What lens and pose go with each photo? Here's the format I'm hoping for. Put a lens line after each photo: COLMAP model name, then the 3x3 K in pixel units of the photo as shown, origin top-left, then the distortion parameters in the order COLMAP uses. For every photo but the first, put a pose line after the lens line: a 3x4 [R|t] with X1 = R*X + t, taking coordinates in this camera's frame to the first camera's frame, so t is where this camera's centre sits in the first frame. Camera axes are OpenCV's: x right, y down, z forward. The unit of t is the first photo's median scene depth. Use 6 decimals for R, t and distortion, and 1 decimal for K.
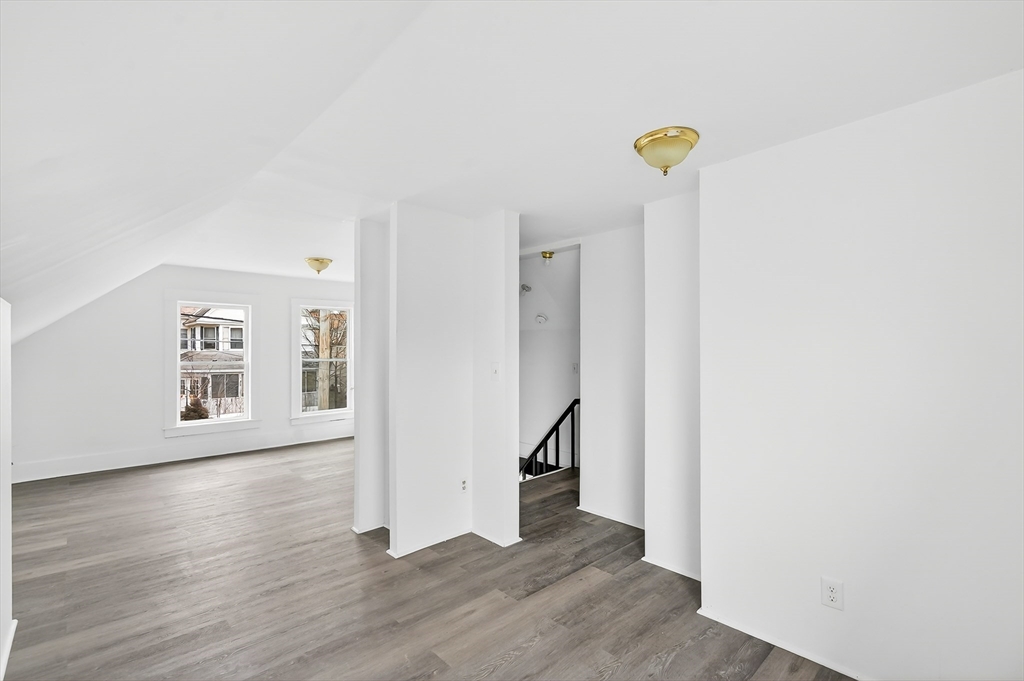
lens RADIAL K [[463.4, 0, 507.1], [0, 463.4, 346.7], [0, 0, 1]] dist [-0.000584, 0.001084]
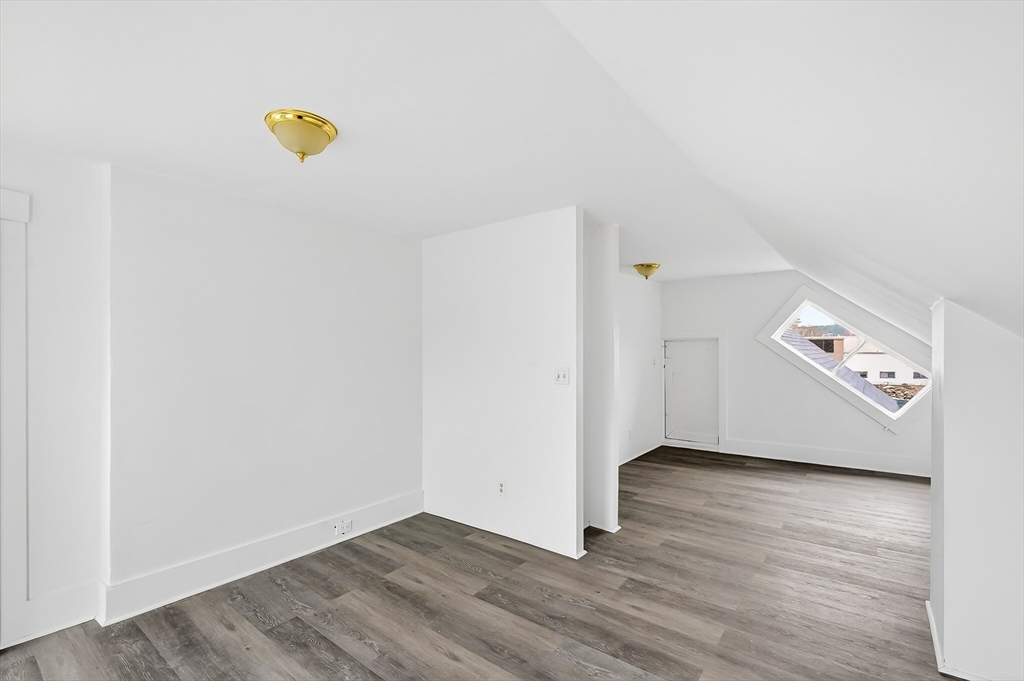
lens RADIAL K [[463.4, 0, 507.1], [0, 463.4, 346.7], [0, 0, 1]] dist [-0.000584, 0.001084]
pose [[-0.161468, 0.004183, 0.986869, -0.294626], [-0.004838, 0.999976, -0.005030, -0.000320], [-0.986866, -0.005587, -0.161444, 0.319514]]
